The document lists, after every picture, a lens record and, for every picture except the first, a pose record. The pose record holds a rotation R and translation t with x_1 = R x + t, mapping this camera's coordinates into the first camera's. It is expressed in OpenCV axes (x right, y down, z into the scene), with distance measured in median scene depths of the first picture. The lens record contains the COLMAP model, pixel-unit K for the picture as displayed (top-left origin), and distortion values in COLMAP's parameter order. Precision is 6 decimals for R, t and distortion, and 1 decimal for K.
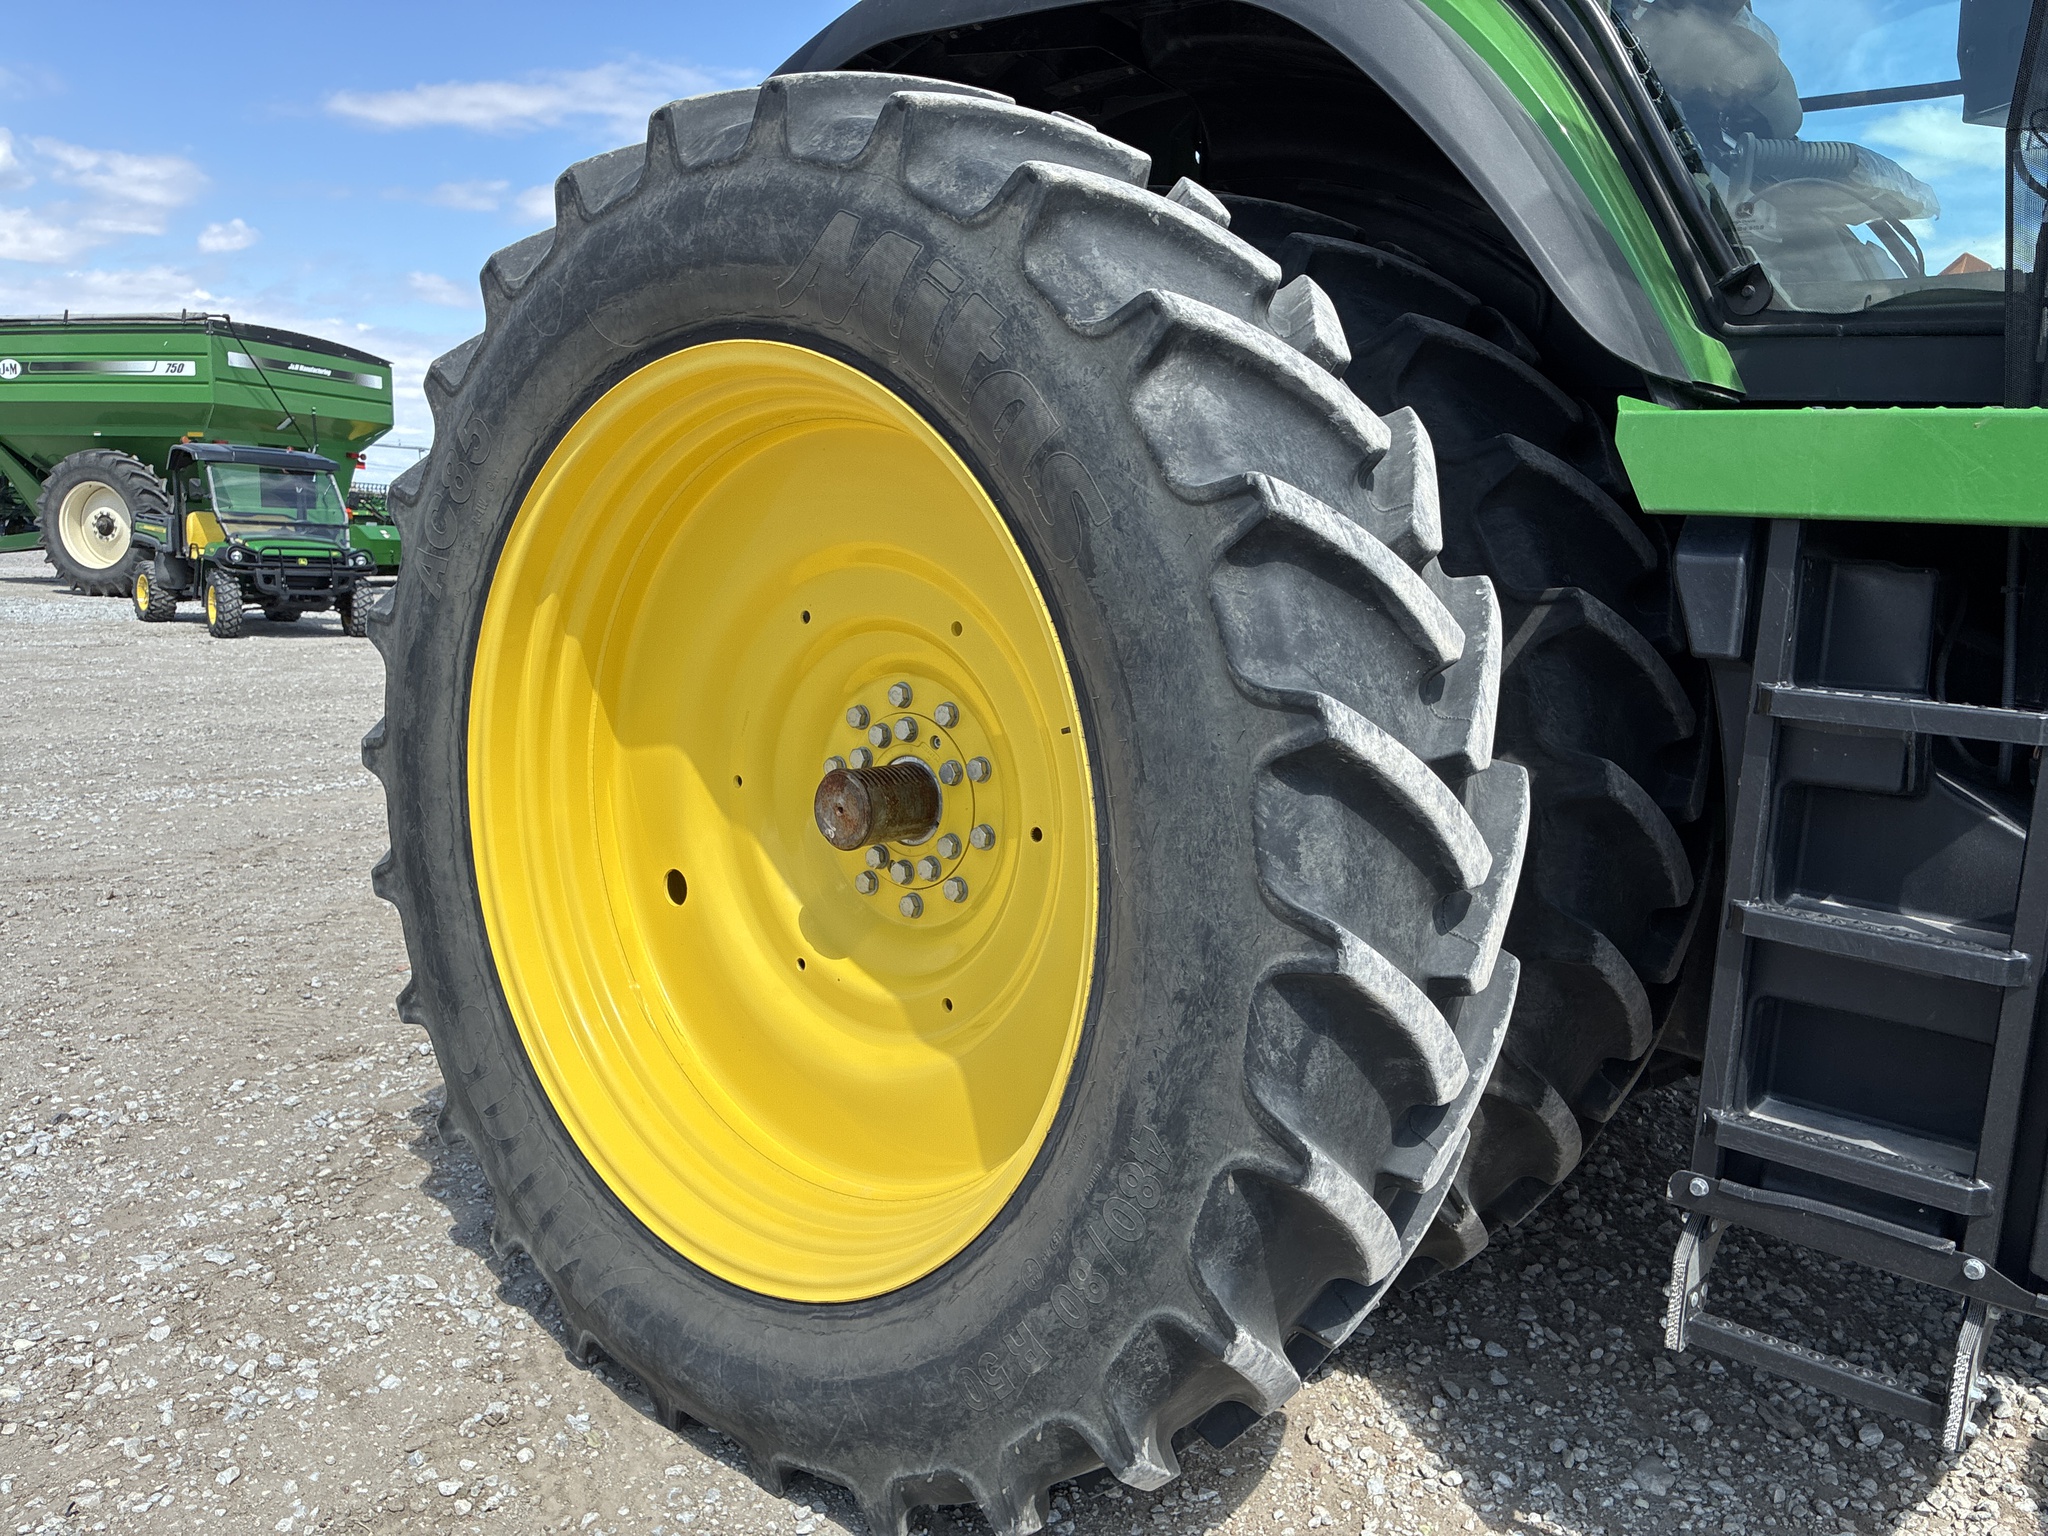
lens RADIAL K [[1563.3, 0, 1032.3], [0, 1563.3, 758.5], [0, 0, 1]] dist [0.048582, -0.082993]
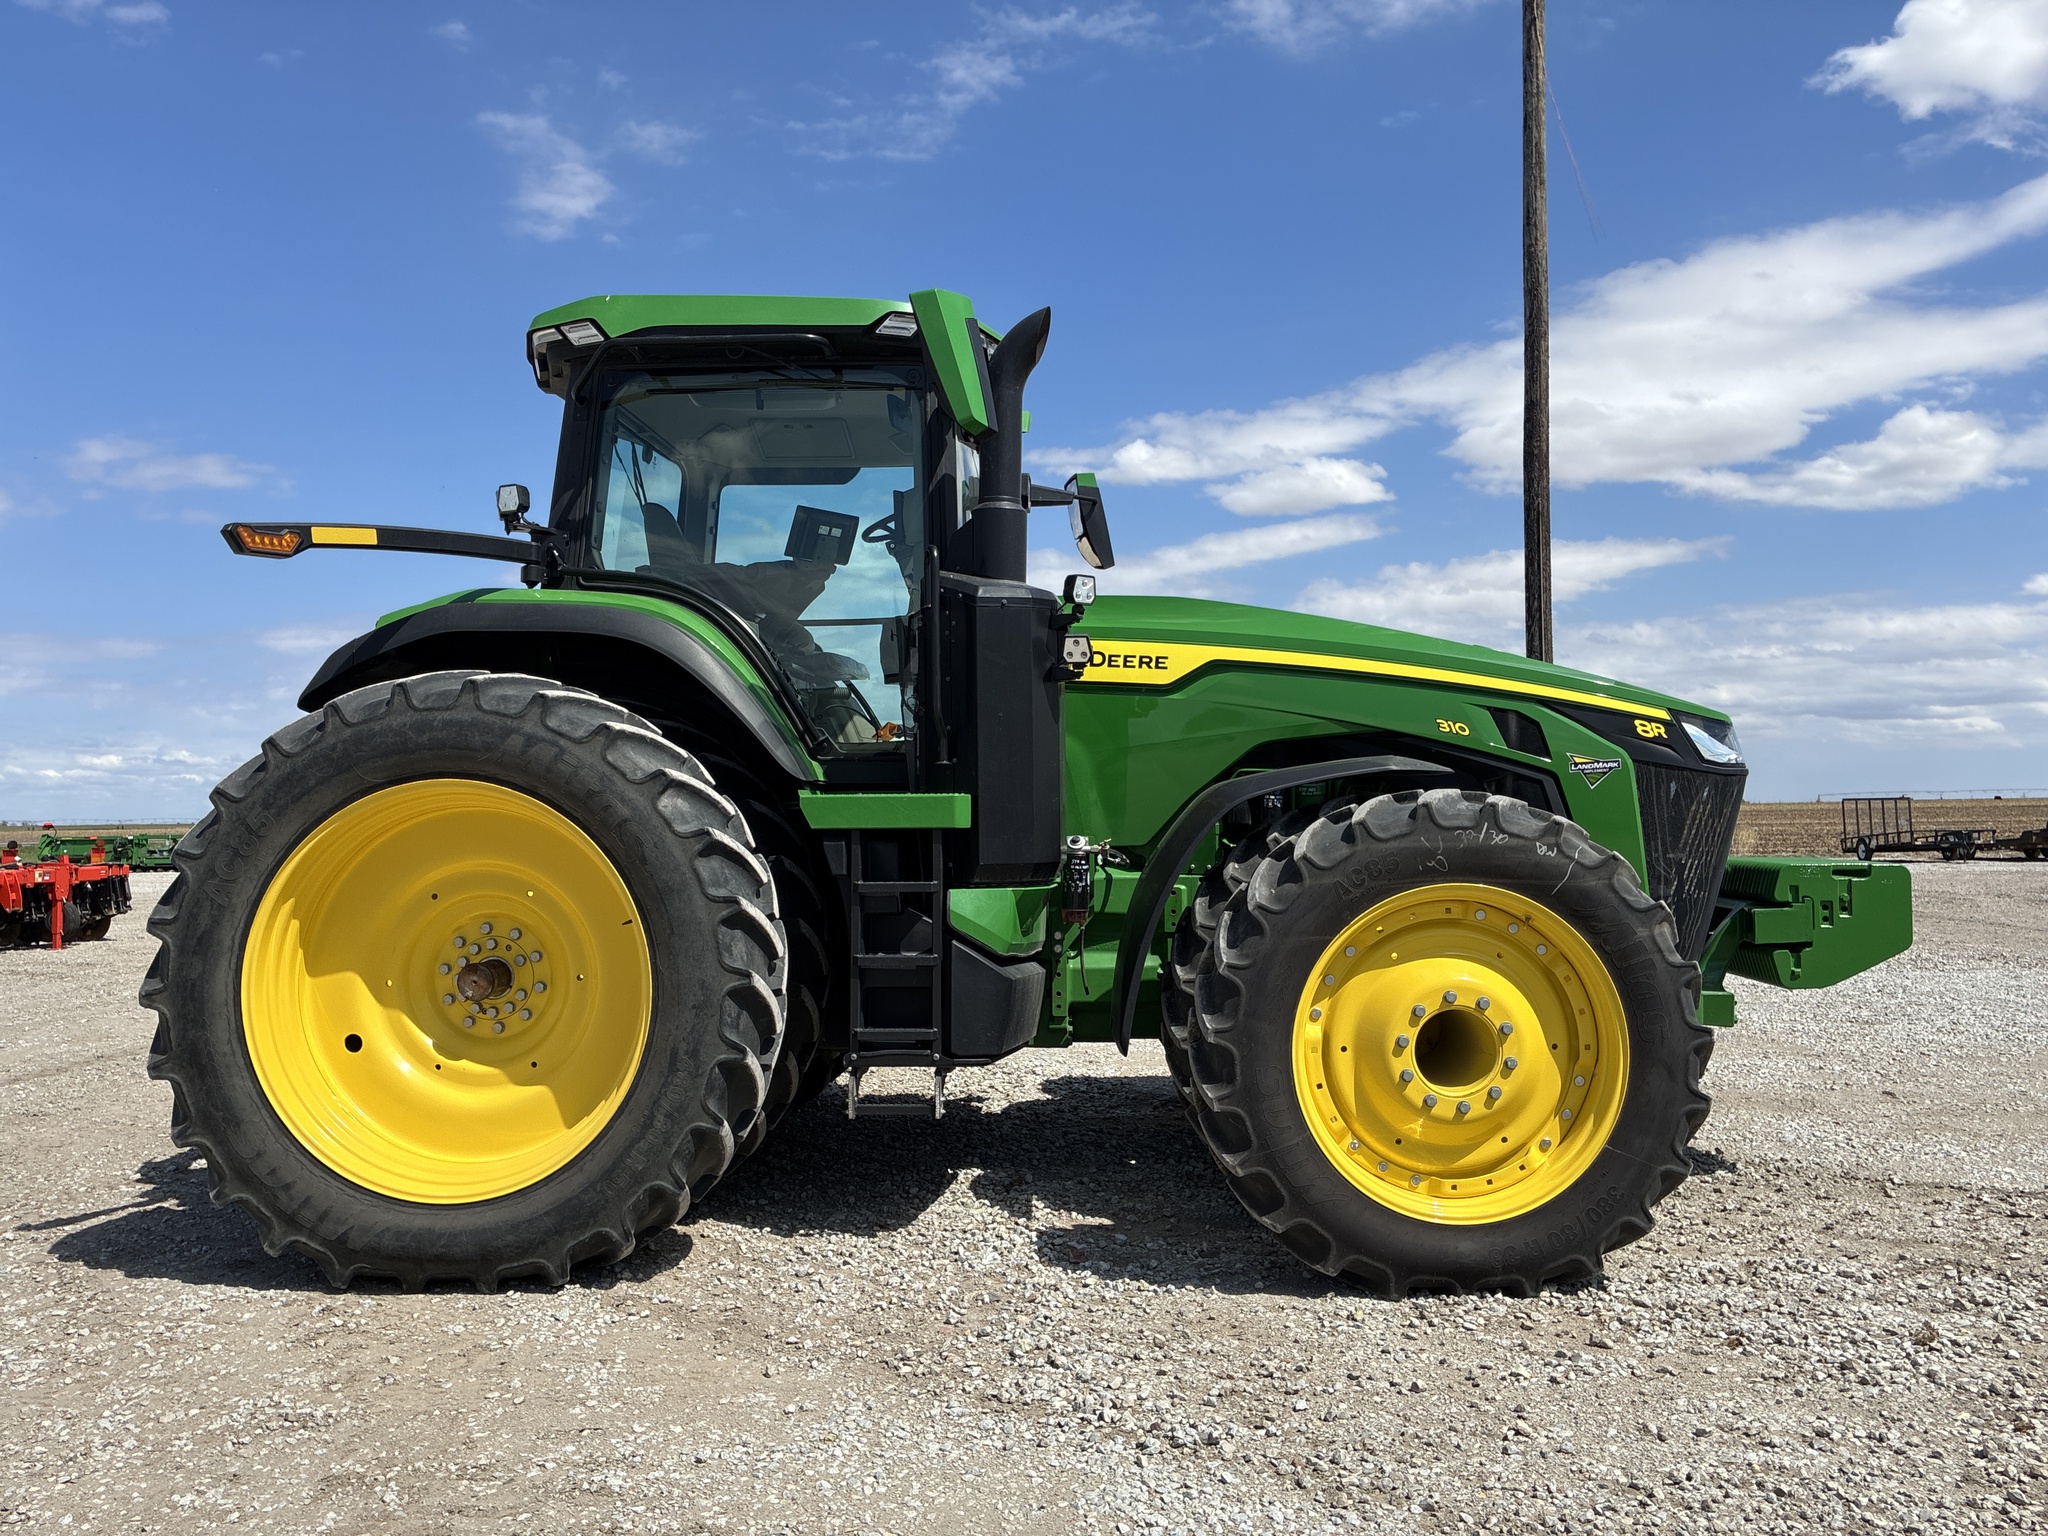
lens RADIAL K [[1563.3, 0, 1032.3], [0, 1563.3, 758.5], [0, 0, 1]] dist [0.048582, -0.082993]
pose [[0.807184, -0.040070, 0.588938, -1.002459], [0.136724, 0.983254, -0.120492, 0.125137], [-0.574247, 0.177782, 0.799146, -1.617320]]
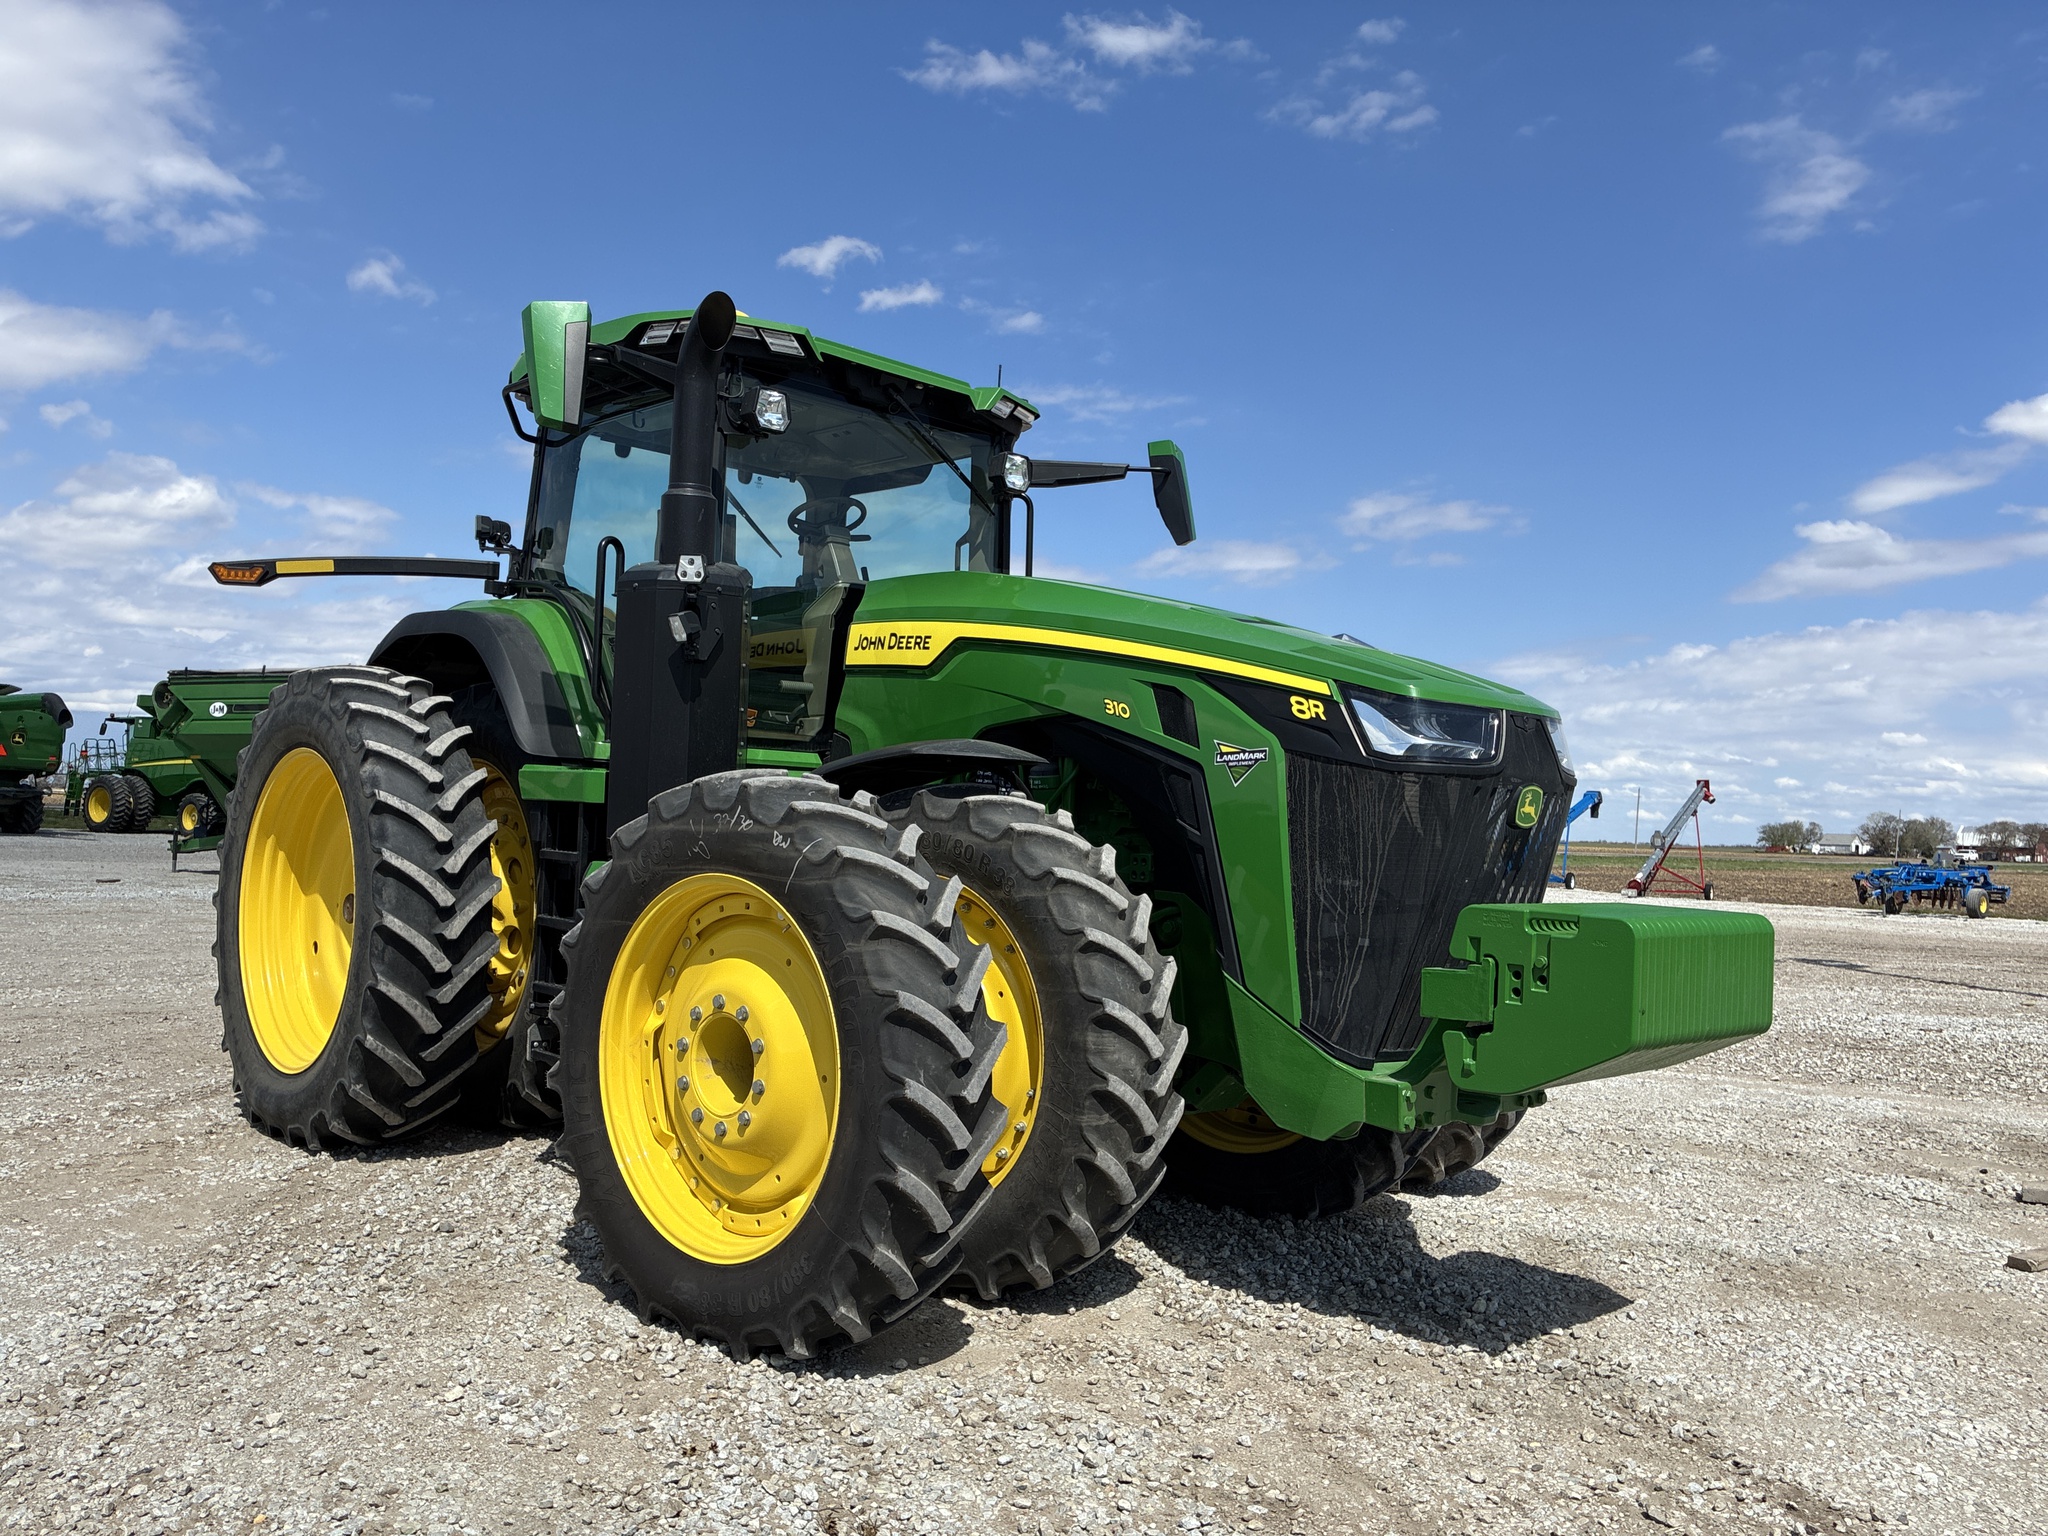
lens RADIAL K [[1563.3, 0, 1032.3], [0, 1563.3, 758.5], [0, 0, 1]] dist [0.048582, -0.082993]
pose [[0.993625, -0.015913, -0.111604, 1.818629], [-0.005371, 0.982179, -0.187870, 0.376593], [0.112605, 0.187272, 0.975833, -2.130664]]
